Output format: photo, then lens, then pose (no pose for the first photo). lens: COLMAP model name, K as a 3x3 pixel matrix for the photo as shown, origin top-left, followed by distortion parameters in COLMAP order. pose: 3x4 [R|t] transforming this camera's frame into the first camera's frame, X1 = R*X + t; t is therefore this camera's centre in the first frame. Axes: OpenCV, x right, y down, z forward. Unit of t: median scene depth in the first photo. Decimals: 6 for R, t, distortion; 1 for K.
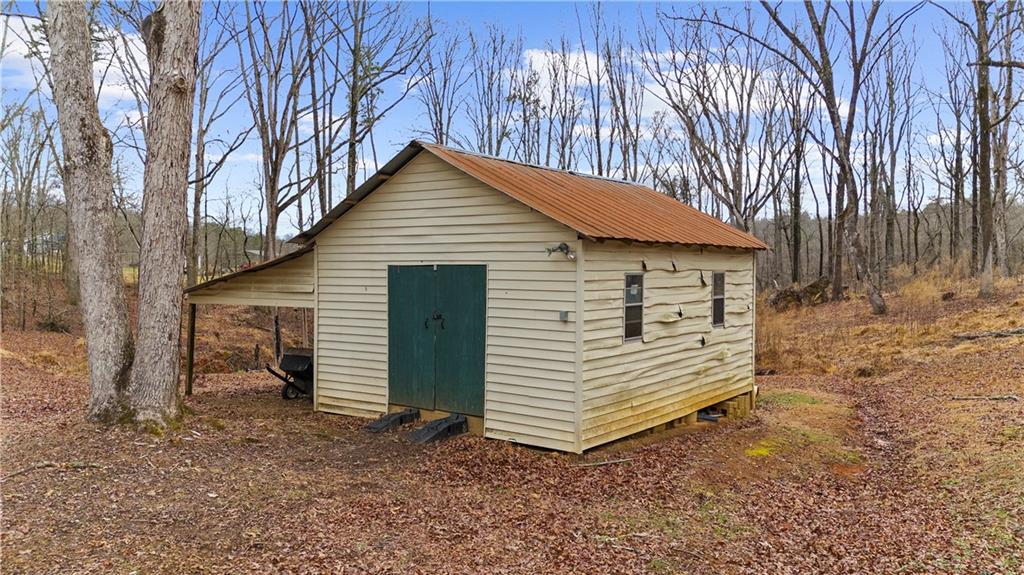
lens RADIAL K [[750.8, 0, 512.1], [0, 750.8, 283.6], [0, 0, 1]] dist [0.062758, -0.031851]
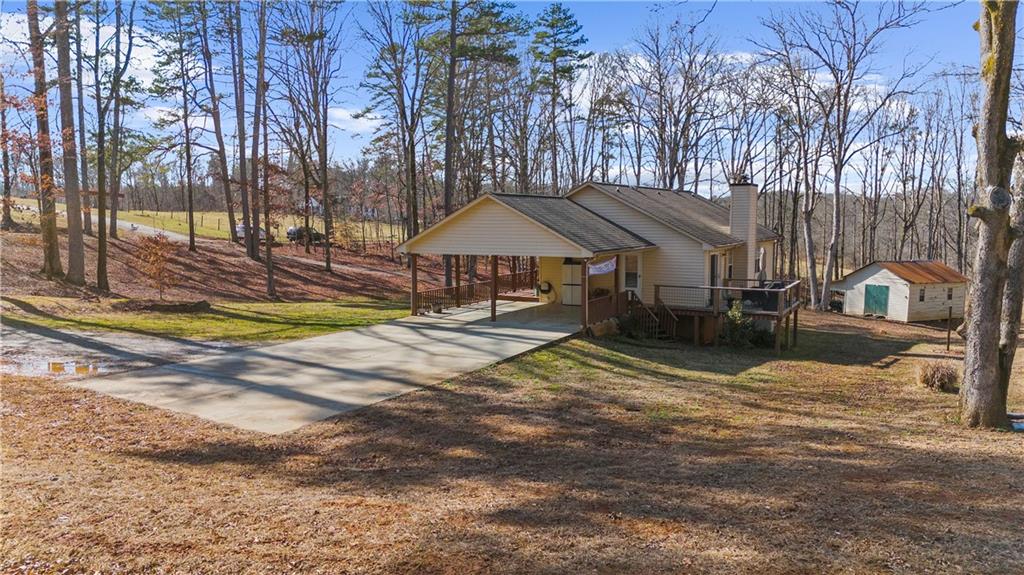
lens RADIAL K [[750.8, 0, 510.1], [0, 750.8, 285.9], [0, 0, 1]] dist [0.062758, -0.031851]
pose [[0.898298, 0.036808, -0.437841, -0.071034], [-0.006651, 0.997510, 0.070212, -0.314341], [0.439335, -0.060159, 0.896306, -4.020828]]
